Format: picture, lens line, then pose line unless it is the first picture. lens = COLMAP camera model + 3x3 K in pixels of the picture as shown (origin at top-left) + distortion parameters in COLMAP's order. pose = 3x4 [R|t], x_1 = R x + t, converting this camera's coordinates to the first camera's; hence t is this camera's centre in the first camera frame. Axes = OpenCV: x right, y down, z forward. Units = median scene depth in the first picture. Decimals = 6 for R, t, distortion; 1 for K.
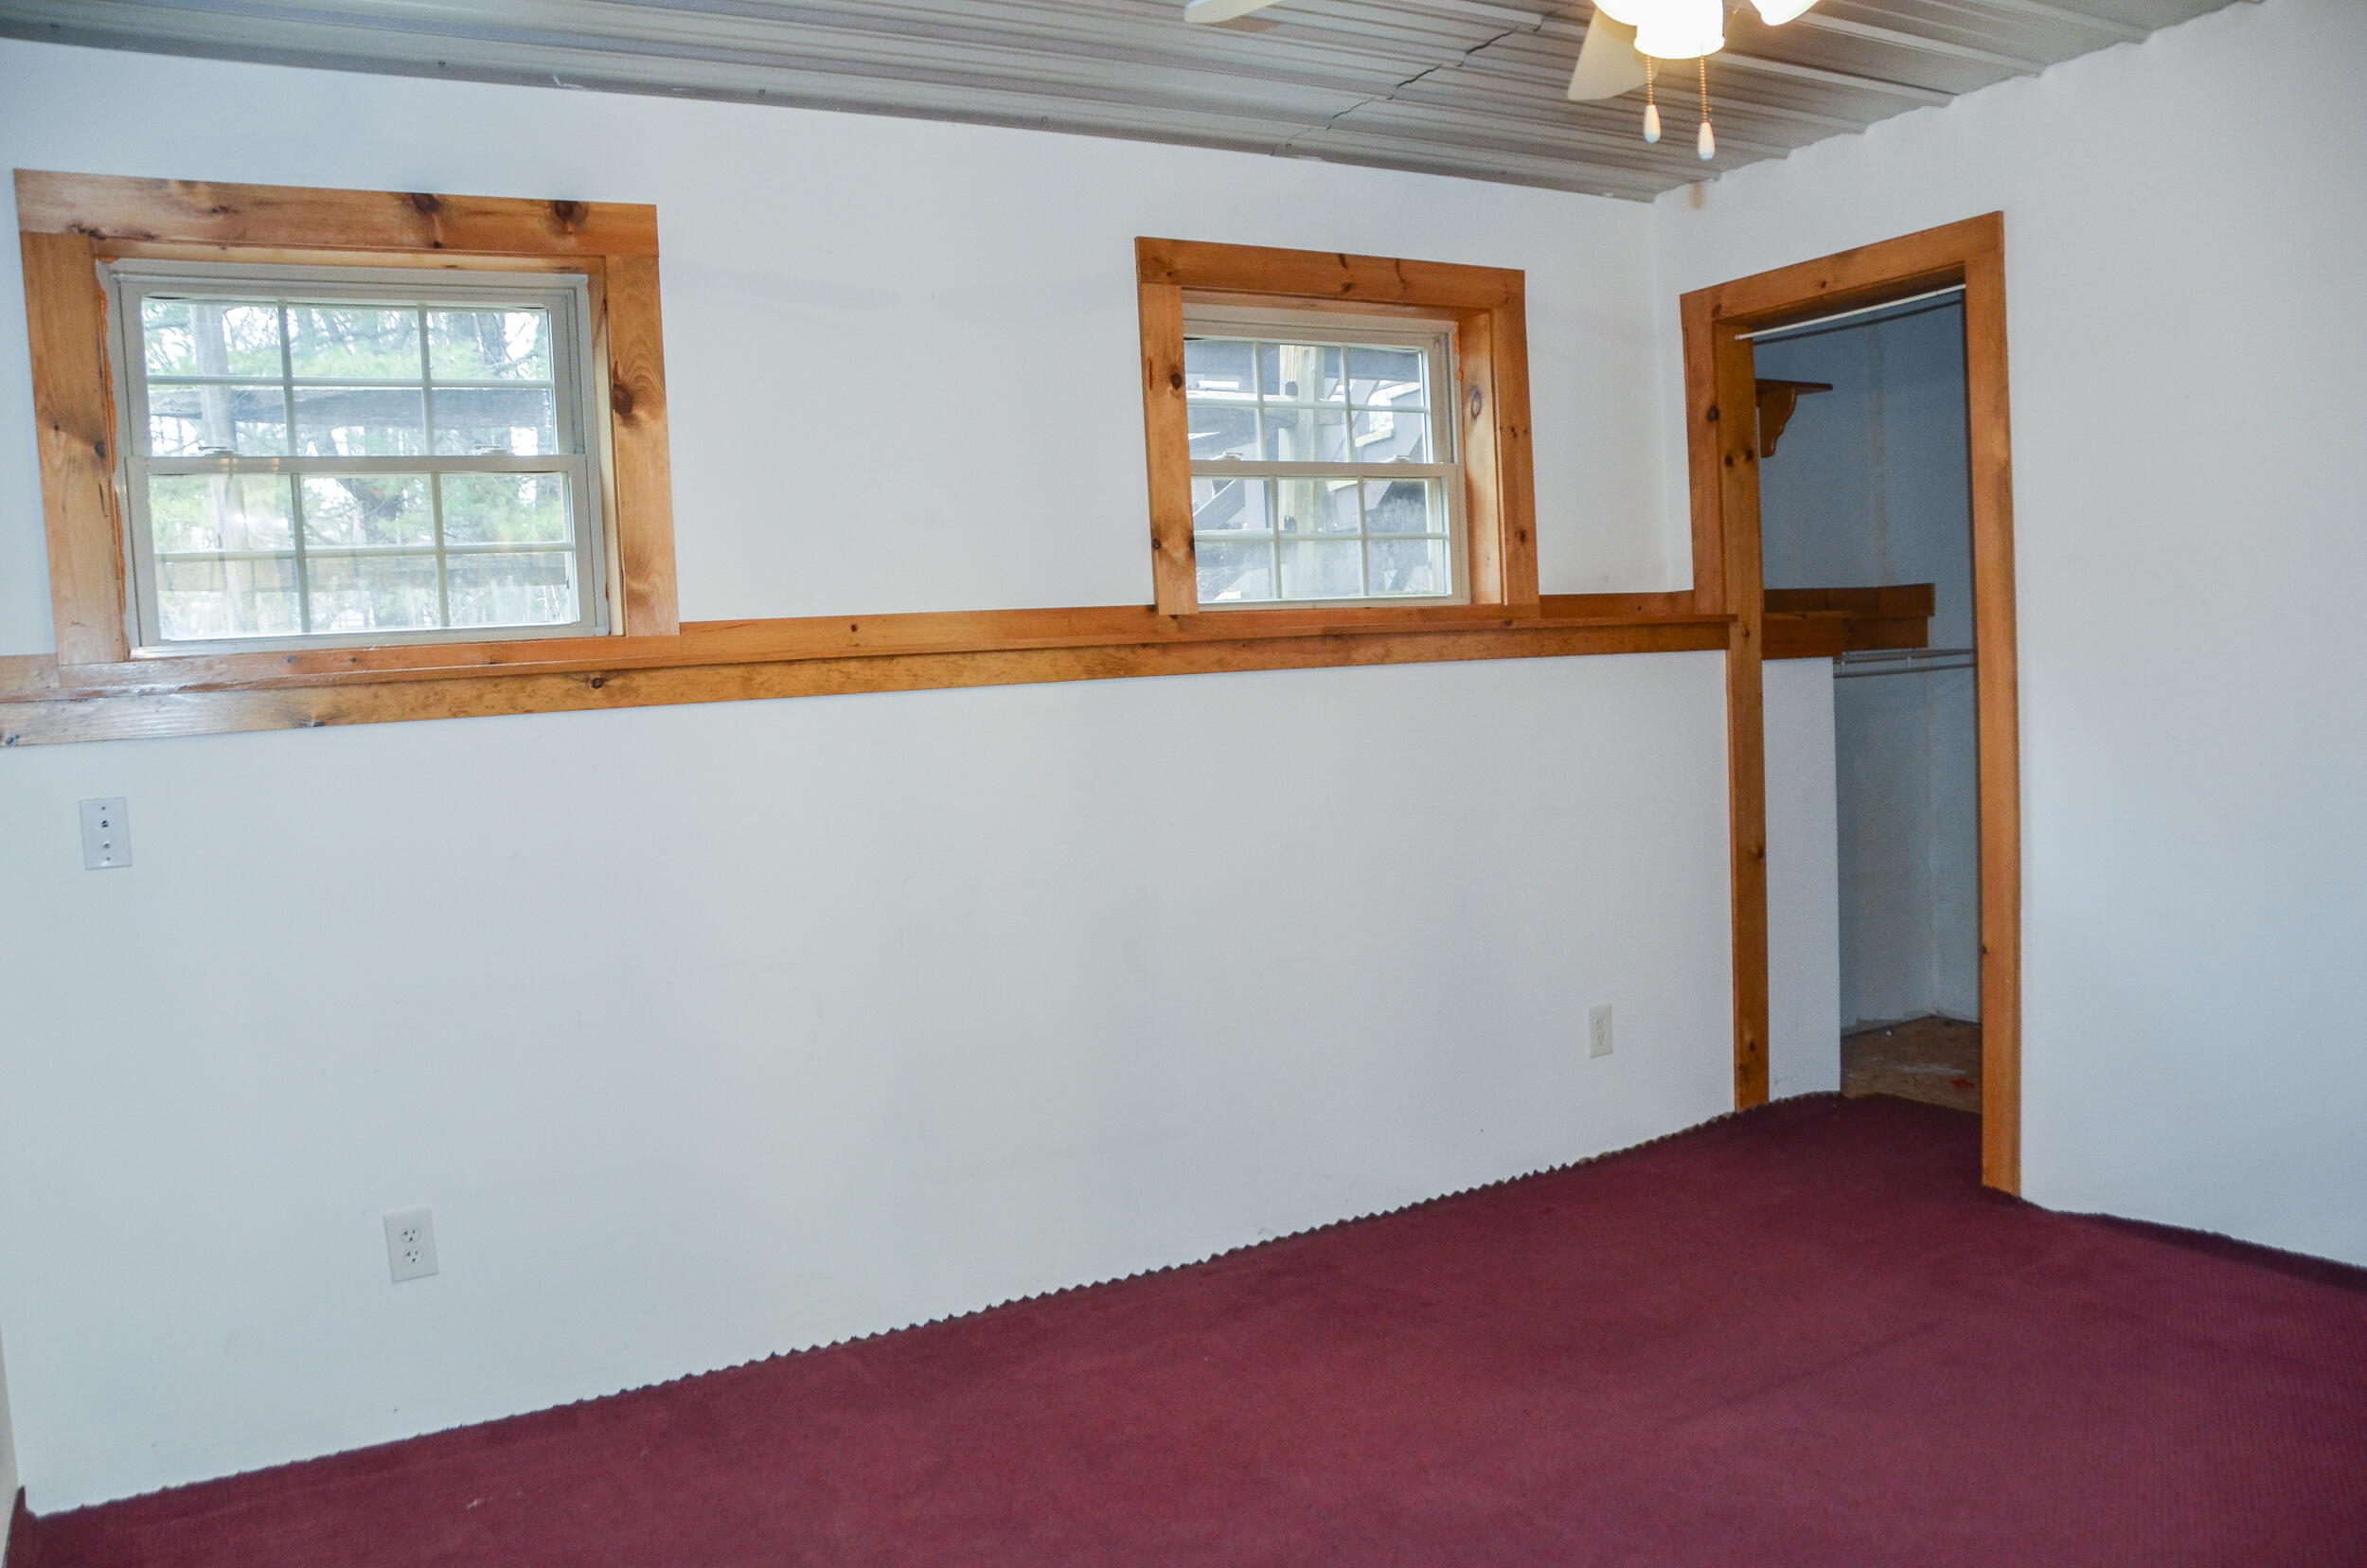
lens RADIAL K [[1862.1, 0, 1187.7], [0, 1862.1, 780.3], [0, 0, 1]] dist [-0.156768, 0.109658]
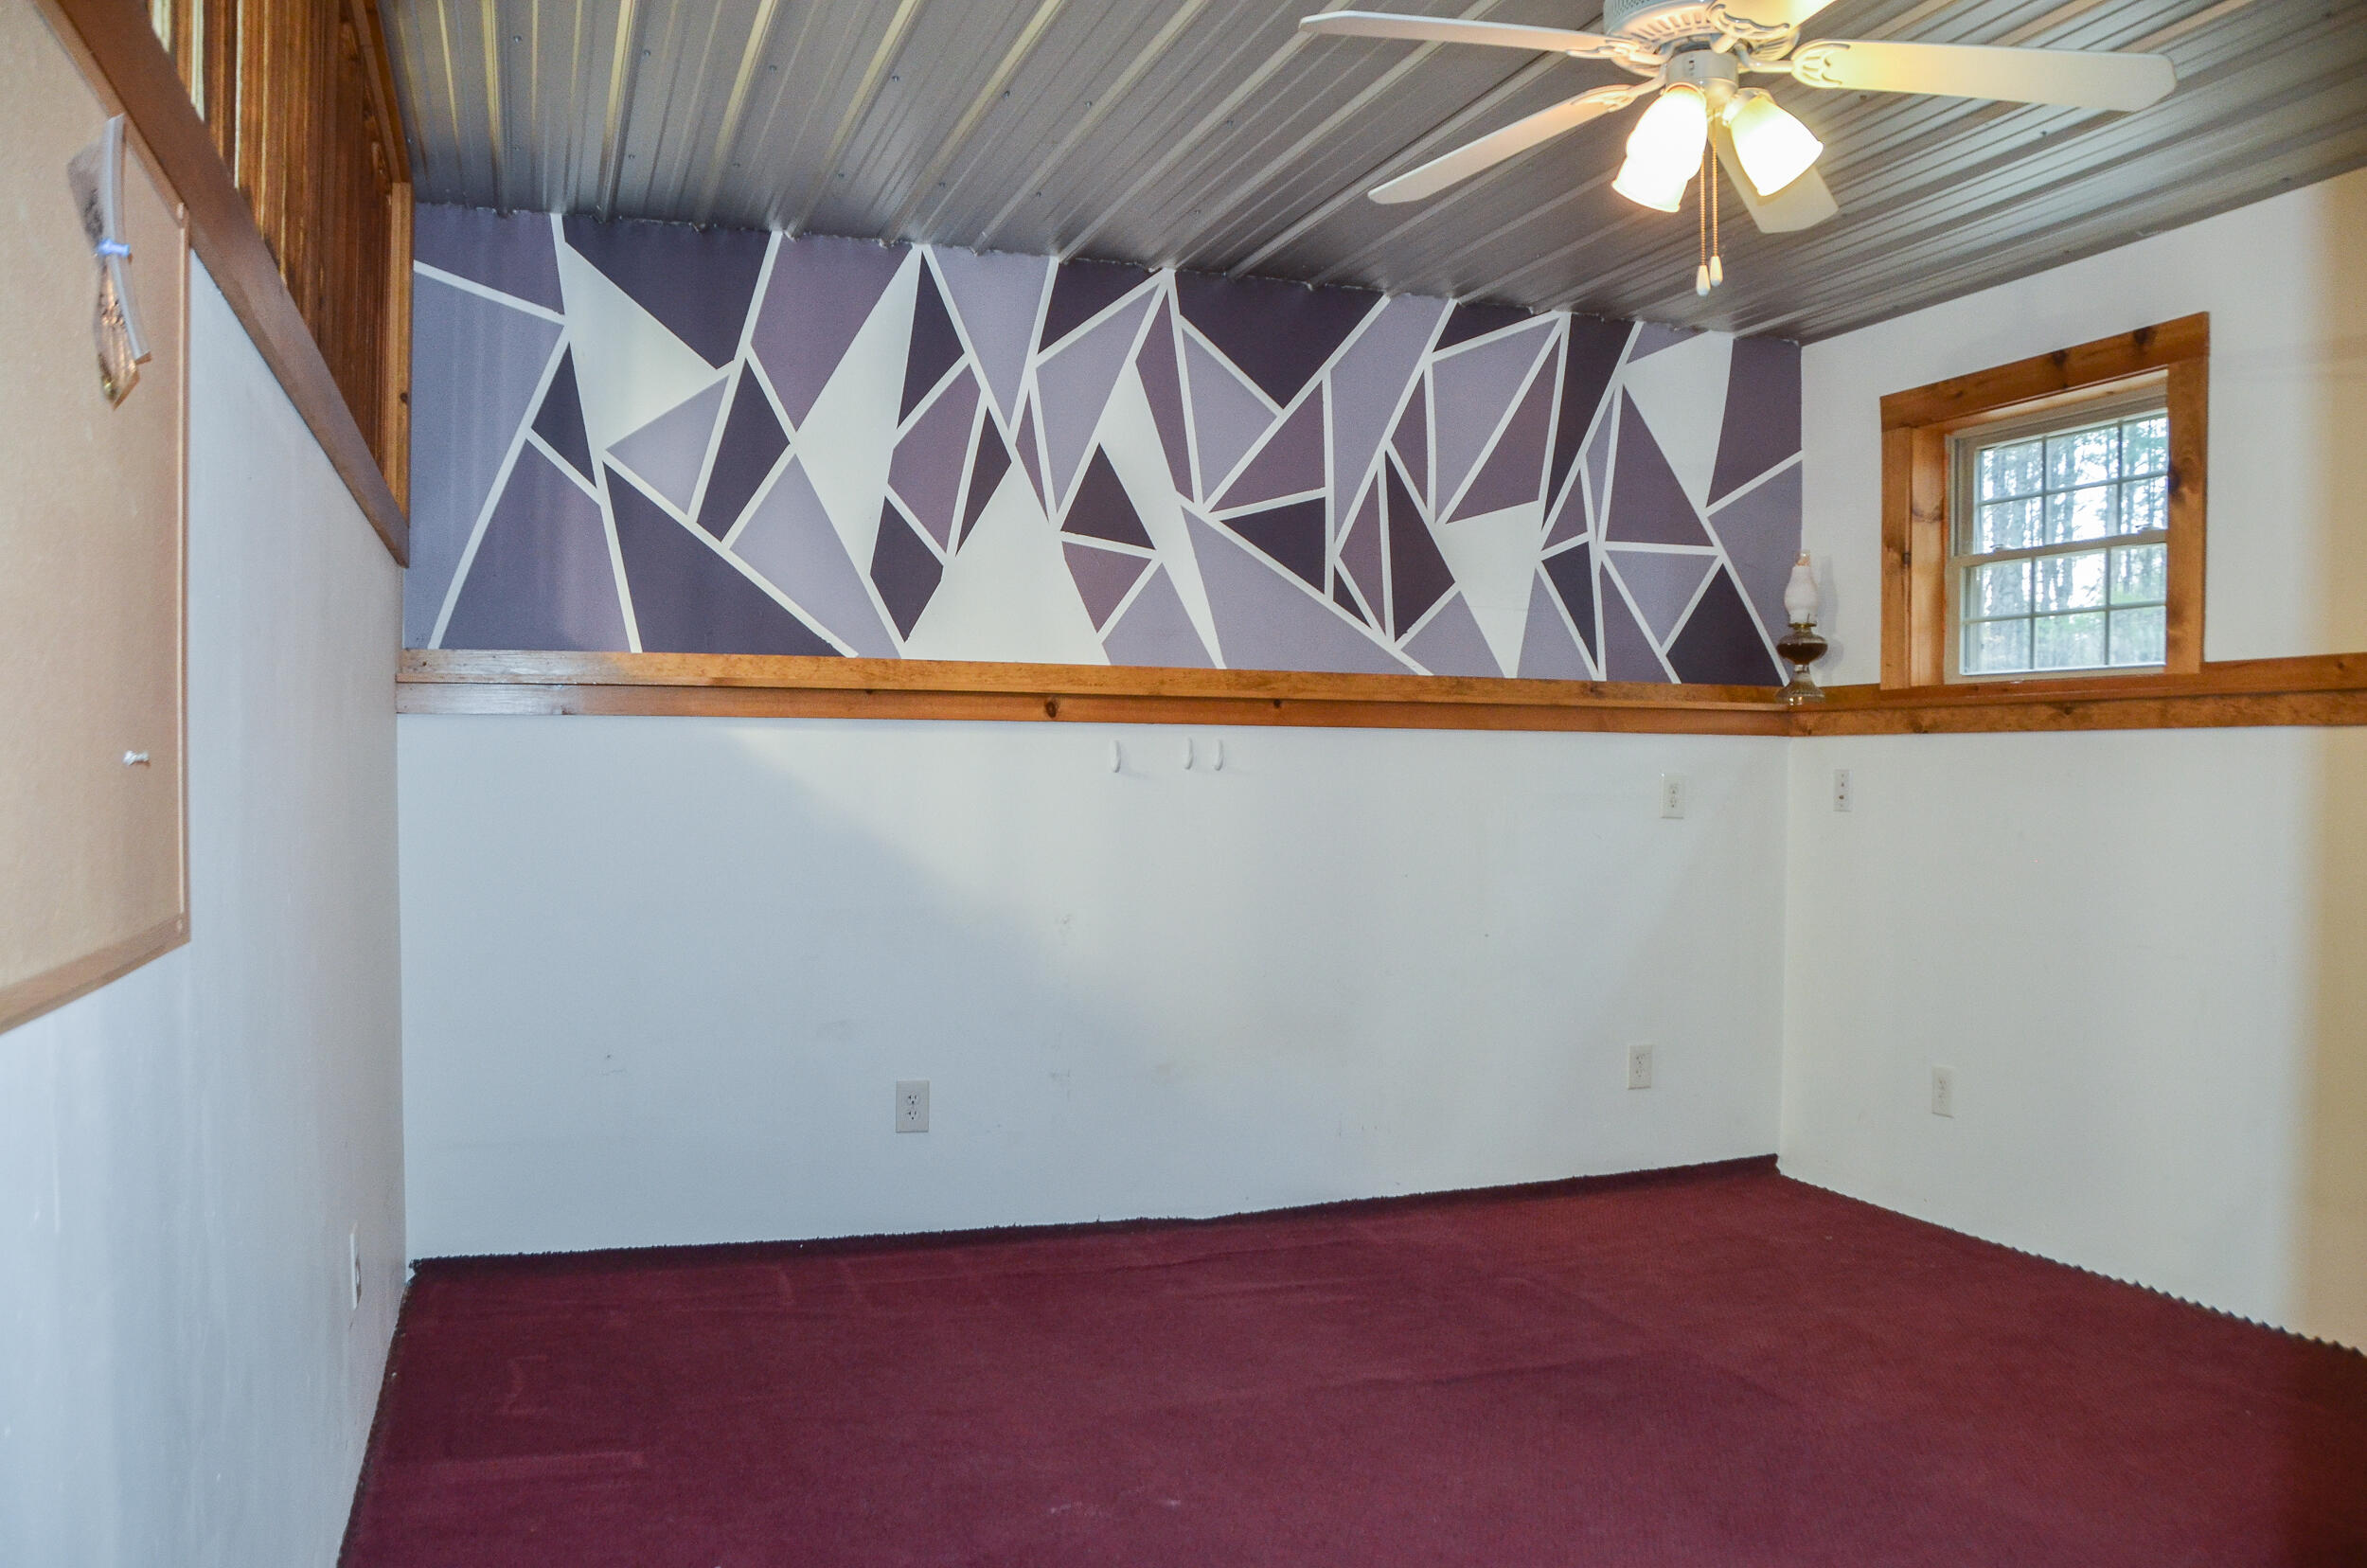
lens RADIAL K [[1862.1, 0, 1181.7], [0, 1862.1, 789.3], [0, 0, 1]] dist [-0.156768, 0.109658]
pose [[-0.213240, 0.083237, -0.973448, 1.096705], [-0.020749, 0.995754, 0.089689, -0.099752], [0.976779, 0.039324, -0.210608, 0.641871]]
